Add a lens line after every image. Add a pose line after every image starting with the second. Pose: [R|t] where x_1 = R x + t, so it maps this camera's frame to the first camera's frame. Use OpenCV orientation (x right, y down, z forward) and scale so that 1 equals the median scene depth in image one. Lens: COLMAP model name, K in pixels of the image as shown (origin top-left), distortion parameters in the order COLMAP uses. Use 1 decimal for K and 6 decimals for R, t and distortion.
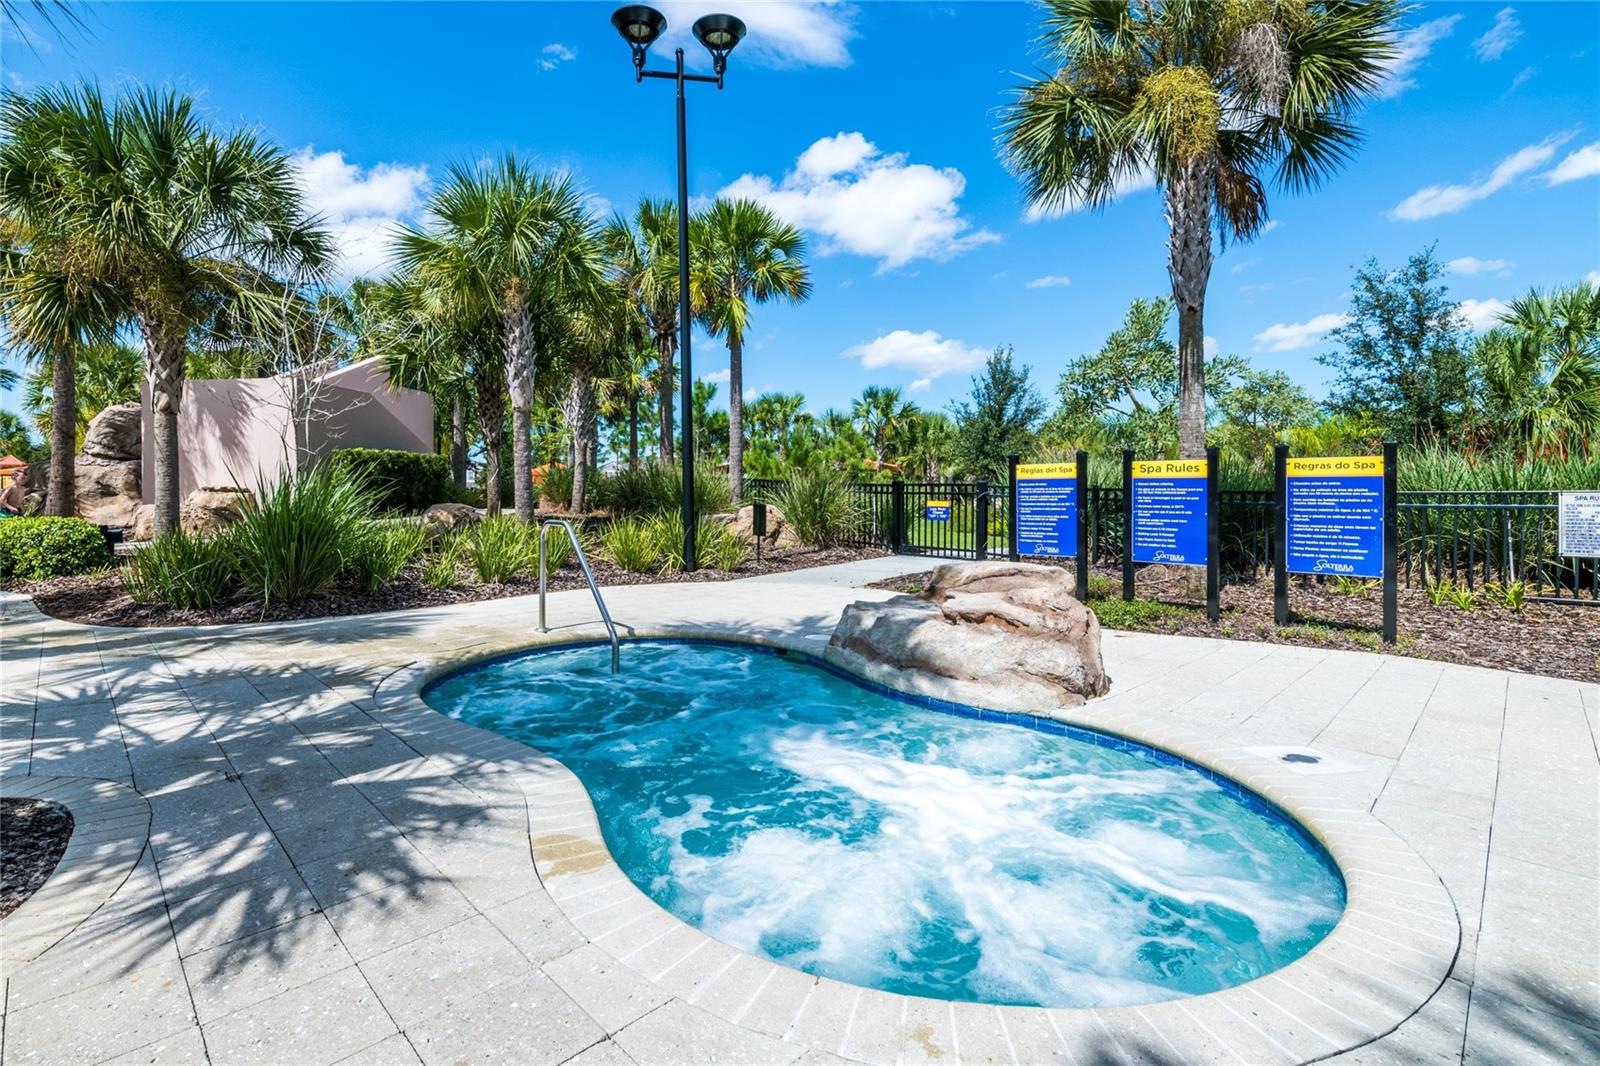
lens RADIAL K [[698.3, 0, 797.9], [0, 698.3, 519.3], [0, 0, 1]] dist [-0.005156, -0.000875]
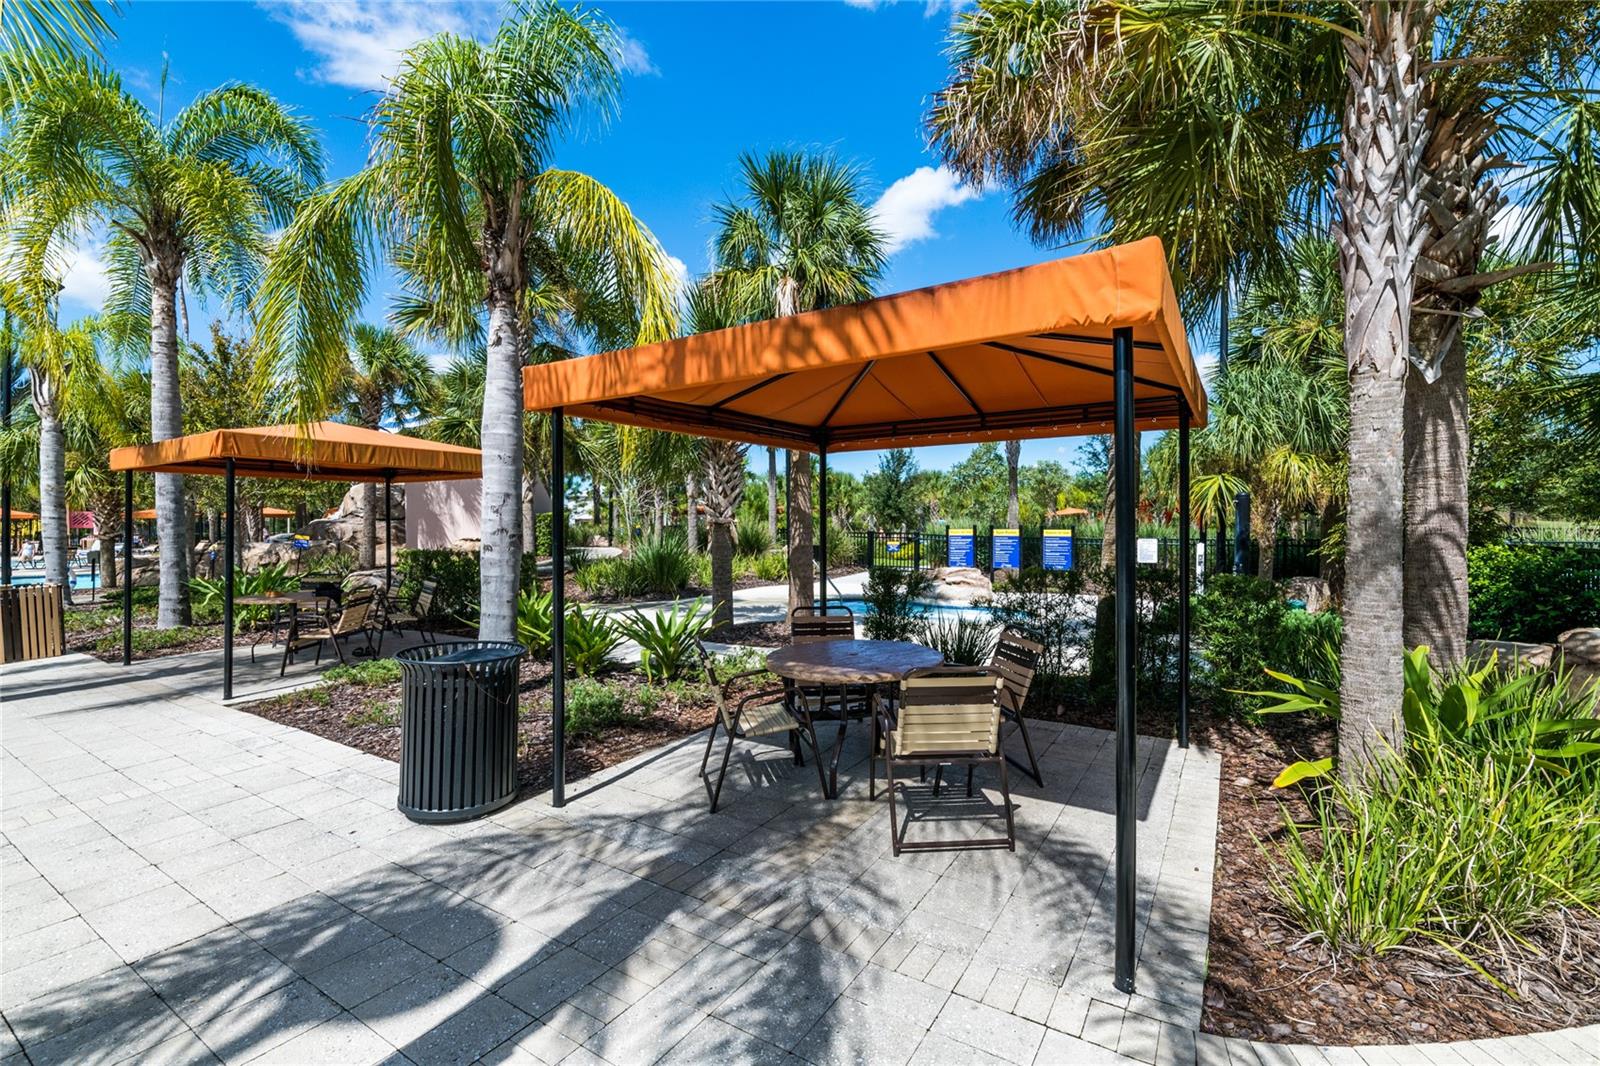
lens RADIAL K [[698.3, 0, 800.8], [0, 698.3, 531.7], [0, 0, 1]] dist [-0.005156, -0.000875]
pose [[0.975596, -0.008805, 0.219396, -0.589095], [0.013420, 0.999719, -0.019554, -0.022918], [-0.219162, 0.022021, 0.975440, -1.029956]]
